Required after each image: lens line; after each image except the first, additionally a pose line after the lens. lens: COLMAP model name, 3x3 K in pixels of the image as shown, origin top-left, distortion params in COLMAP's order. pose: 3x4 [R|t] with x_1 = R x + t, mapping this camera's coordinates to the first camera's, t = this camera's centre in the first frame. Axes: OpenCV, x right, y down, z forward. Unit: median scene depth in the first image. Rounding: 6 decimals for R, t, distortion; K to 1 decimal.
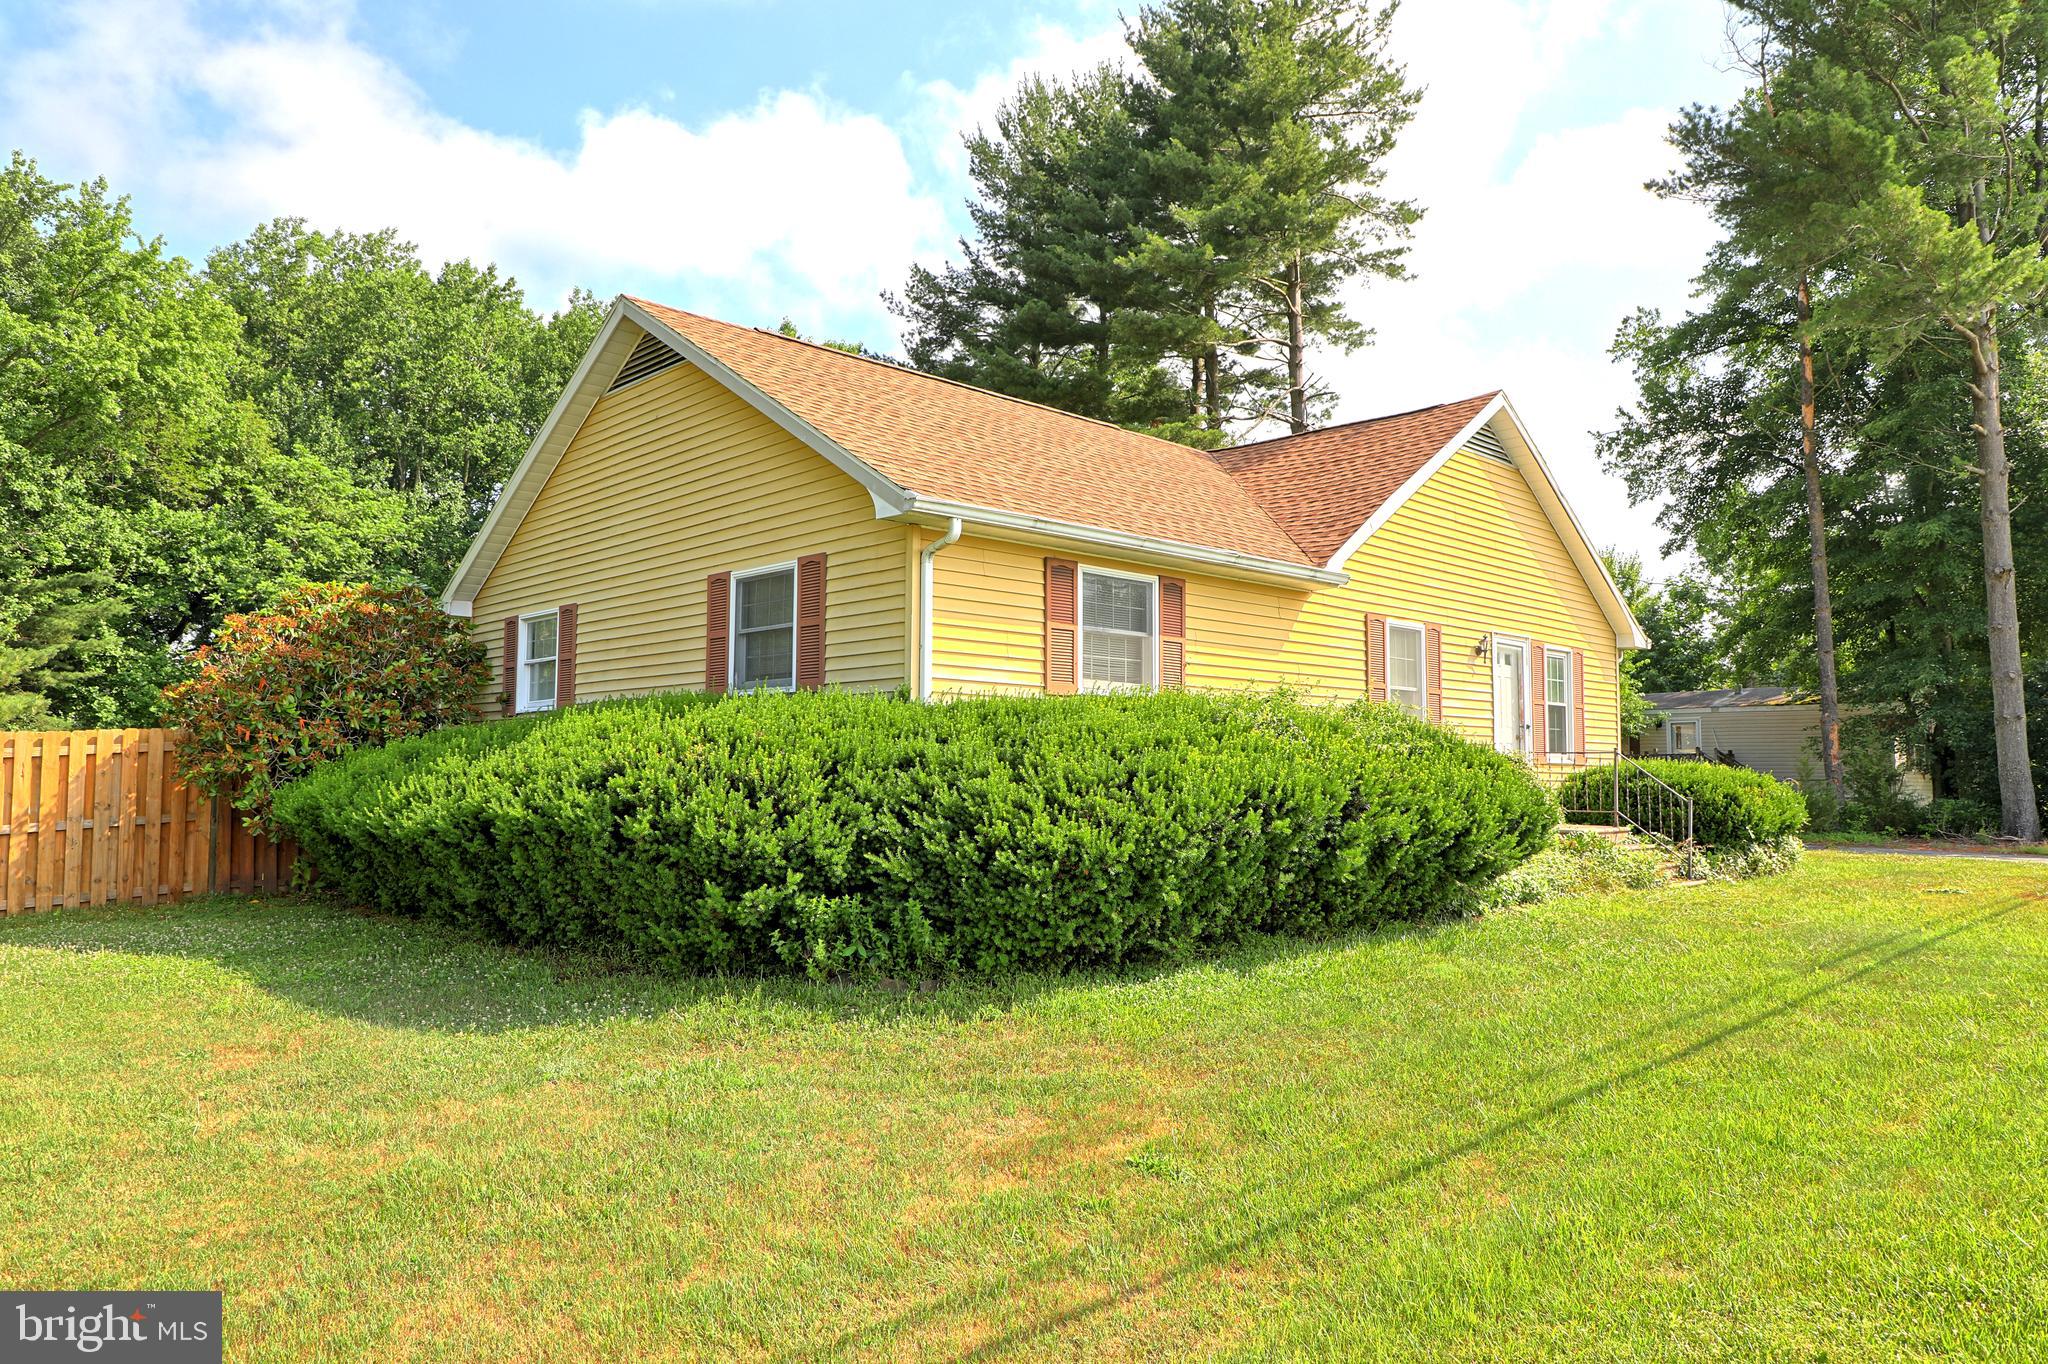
lens RADIAL K [[1373.3, 0, 1024.0], [0, 1373.3, 682.0], [0, 0, 1]] dist [-0.082563, 0.041632]
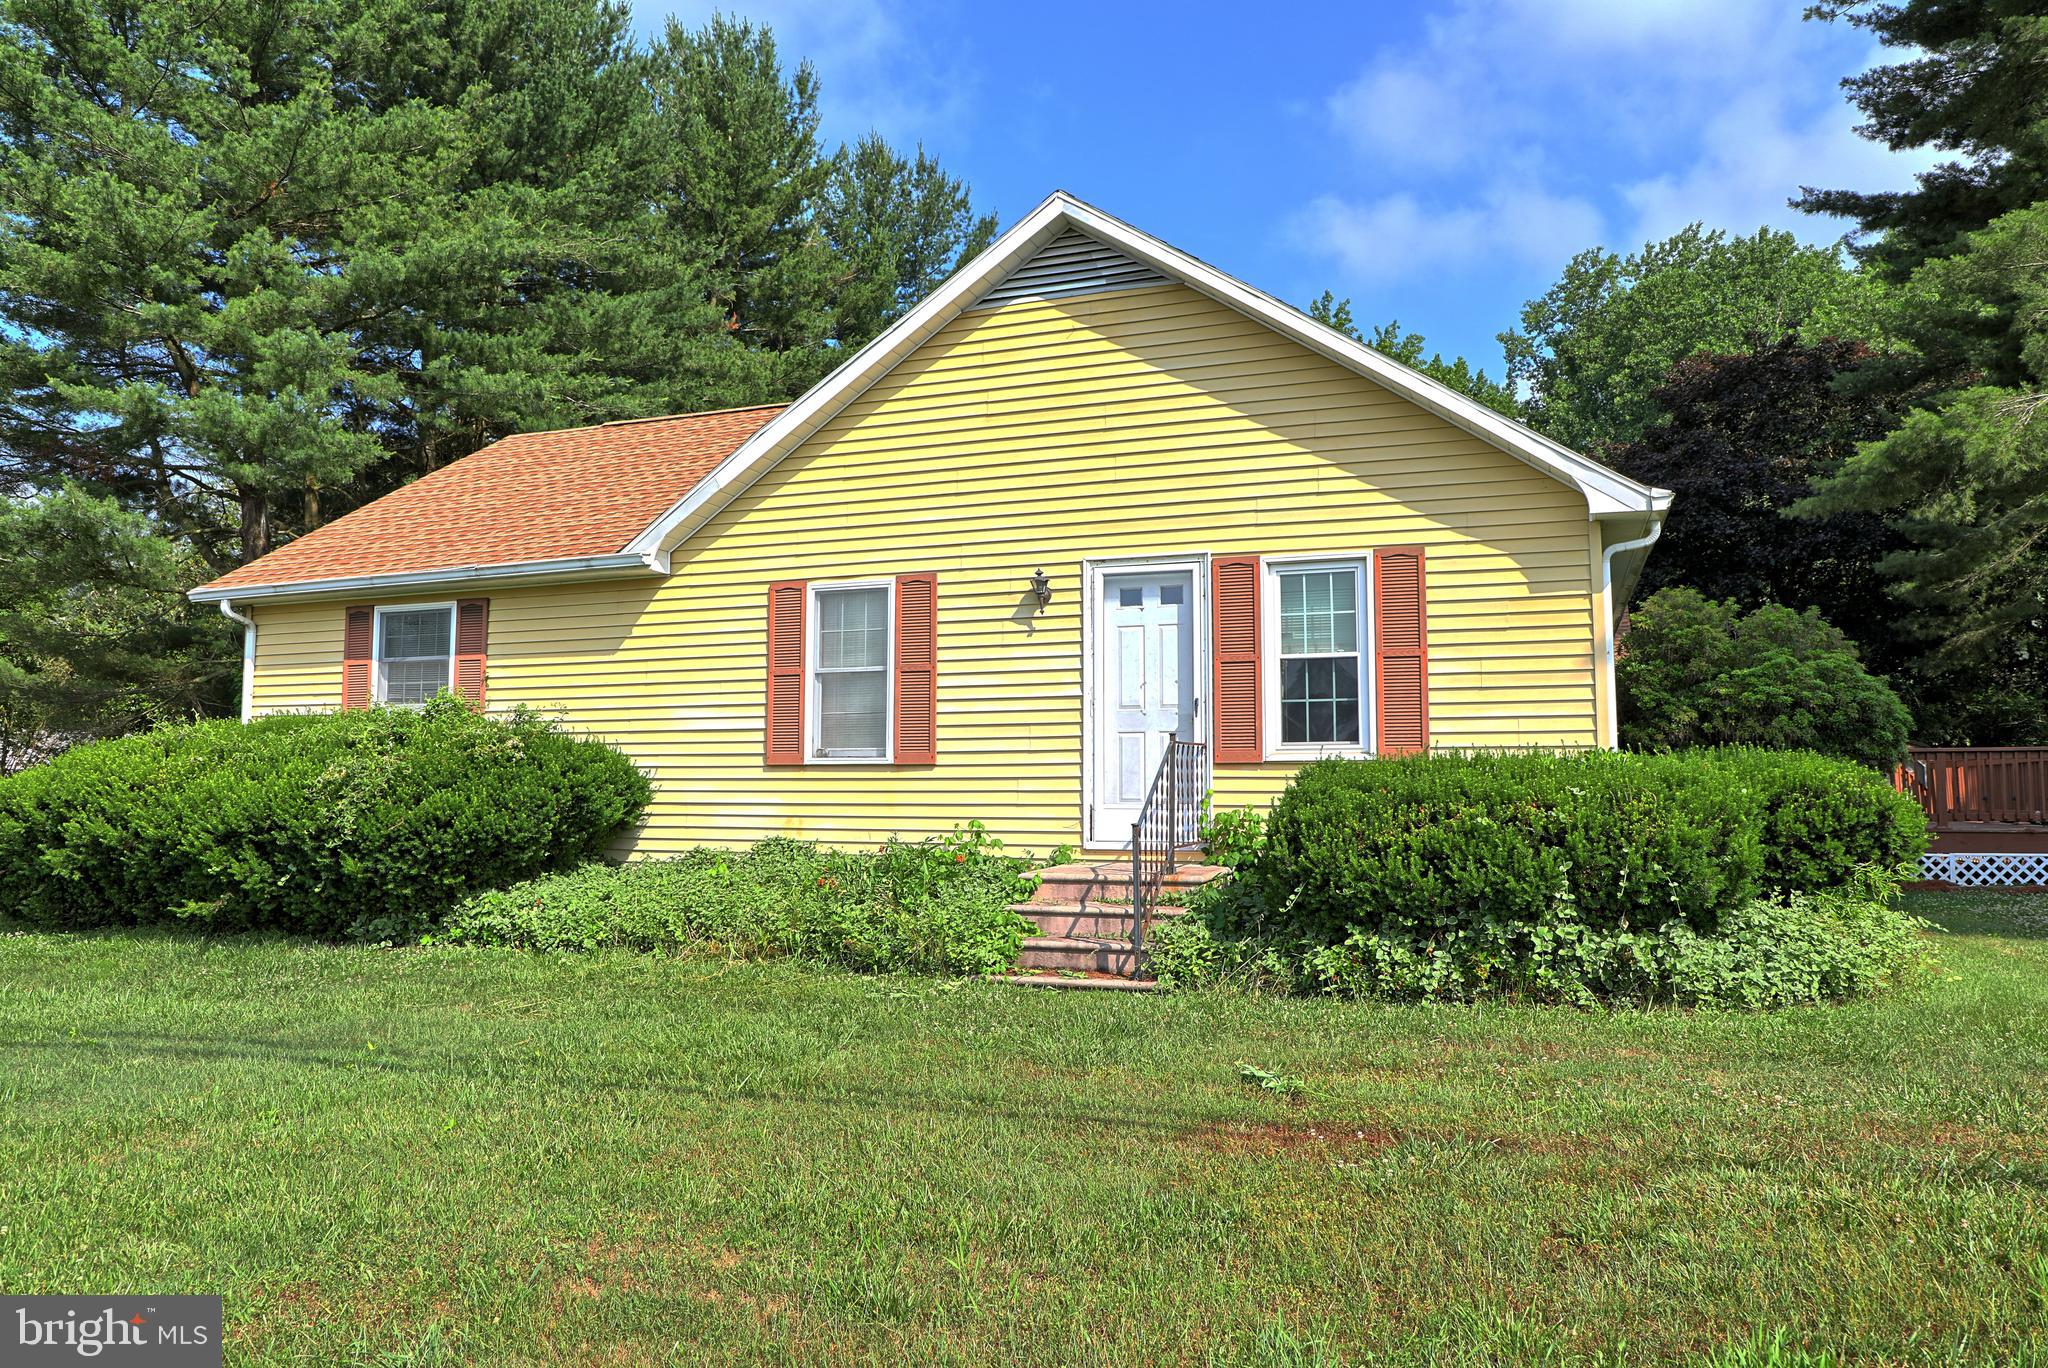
lens RADIAL K [[1394.8, 0, 1021.9], [0, 1394.8, 676.6], [0, 0, 1]] dist [-0.079834, 0.038540]
pose [[0.429757, -0.080283, -0.899369, 0.991735], [0.065922, 0.996171, -0.057424, 0.057558], [0.900535, -0.034610, 0.433404, 0.740333]]
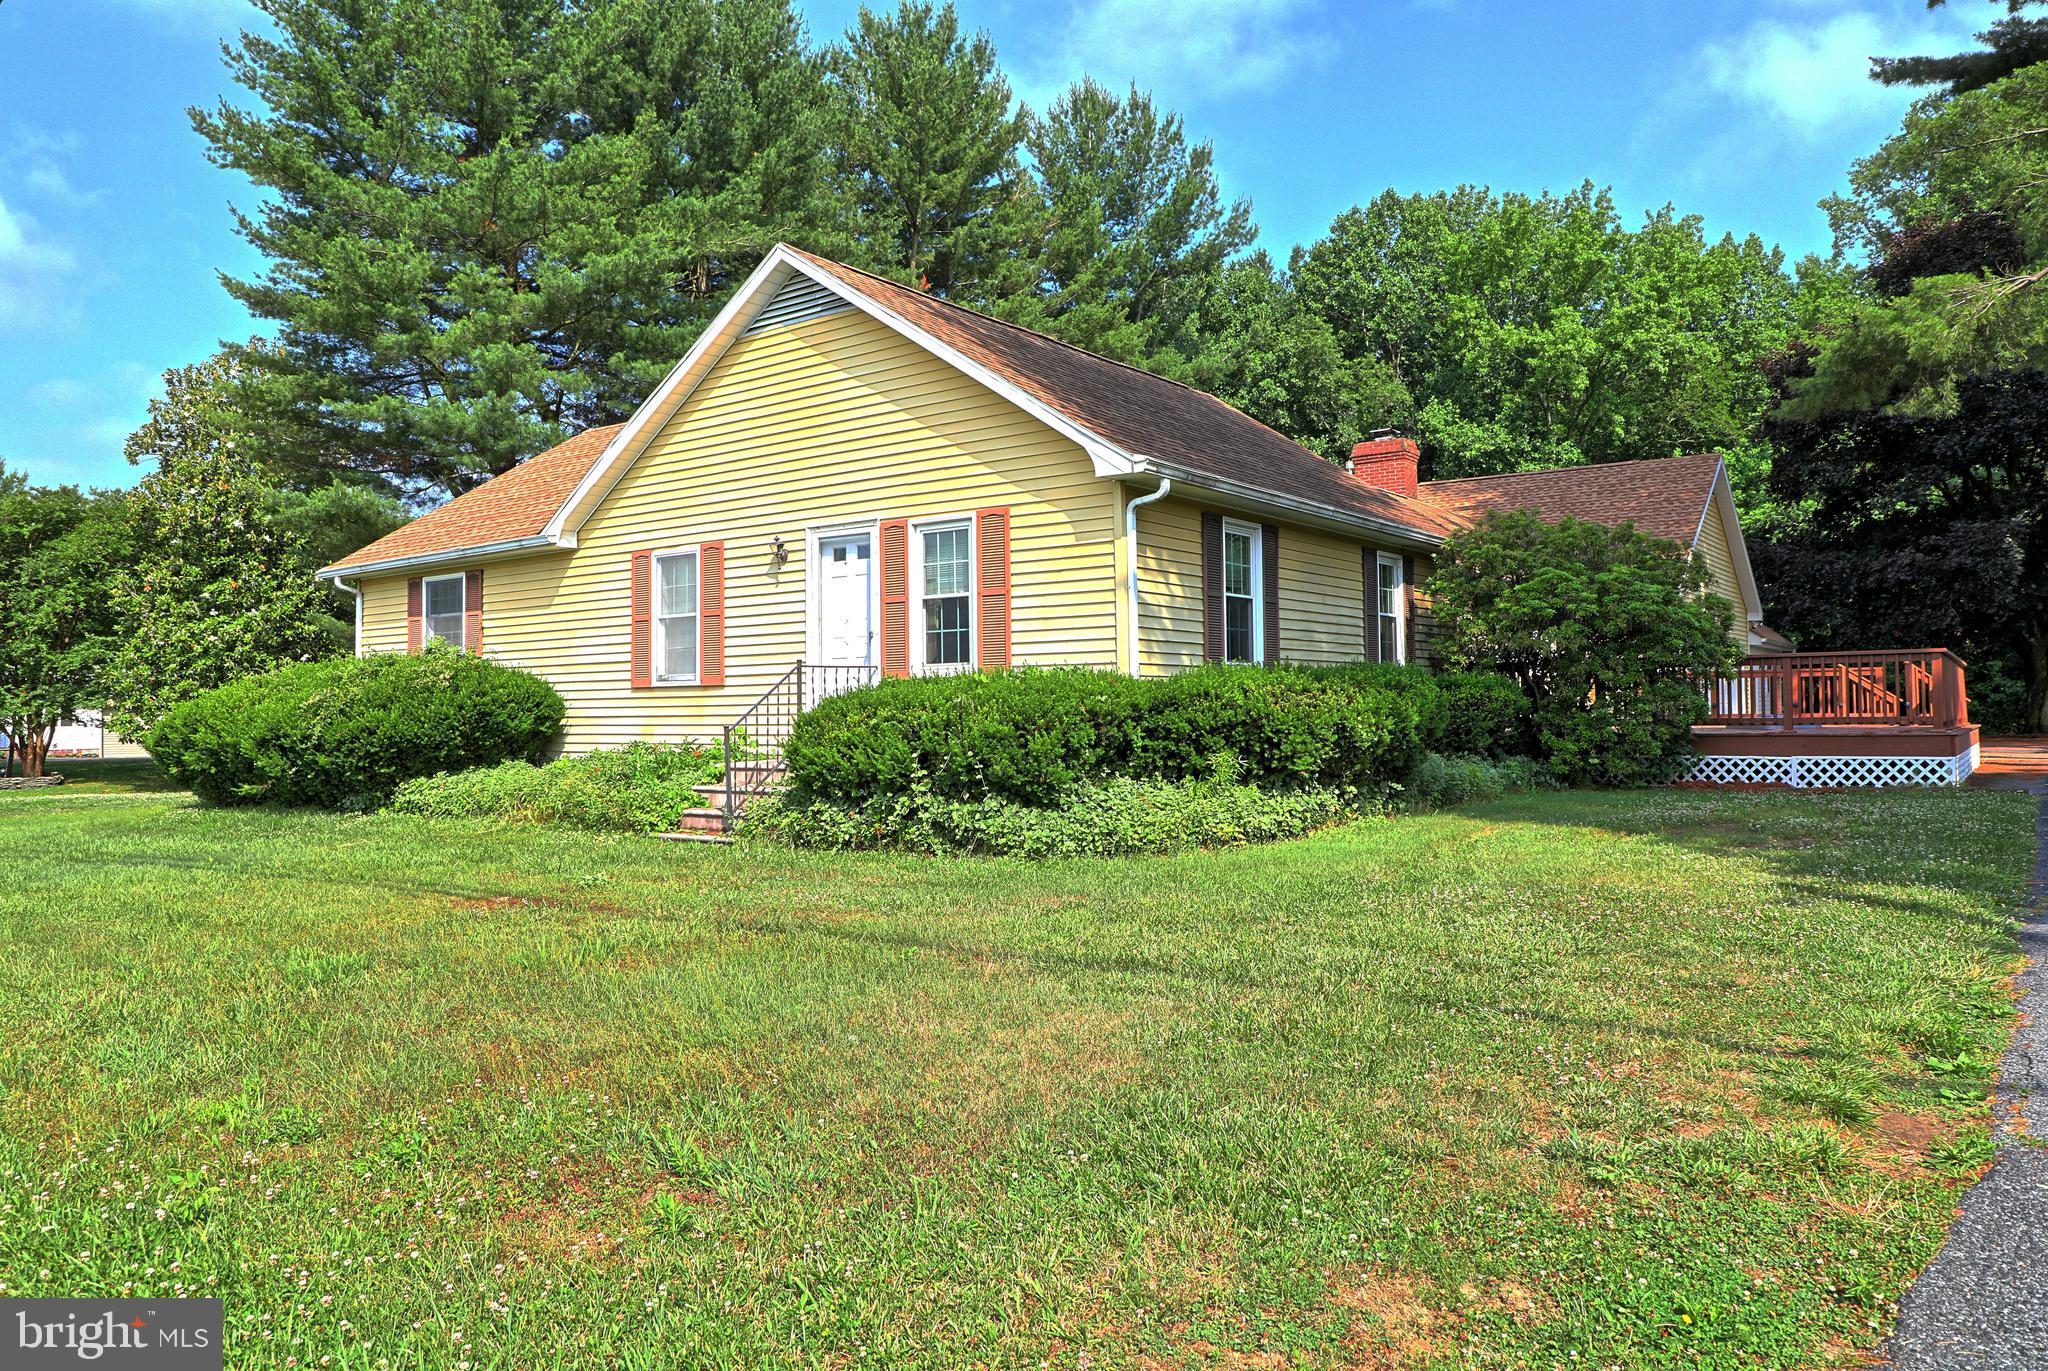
lens RADIAL K [[1397.0, 0, 1013.0], [0, 1397.0, 676.3], [0, 0, 1]] dist [-0.081523, 0.036000]
pose [[0.165012, -0.033153, -0.985734, 1.304392], [0.082326, 0.996410, -0.019731, 0.088071], [0.982850, -0.077896, 0.167149, 1.050428]]
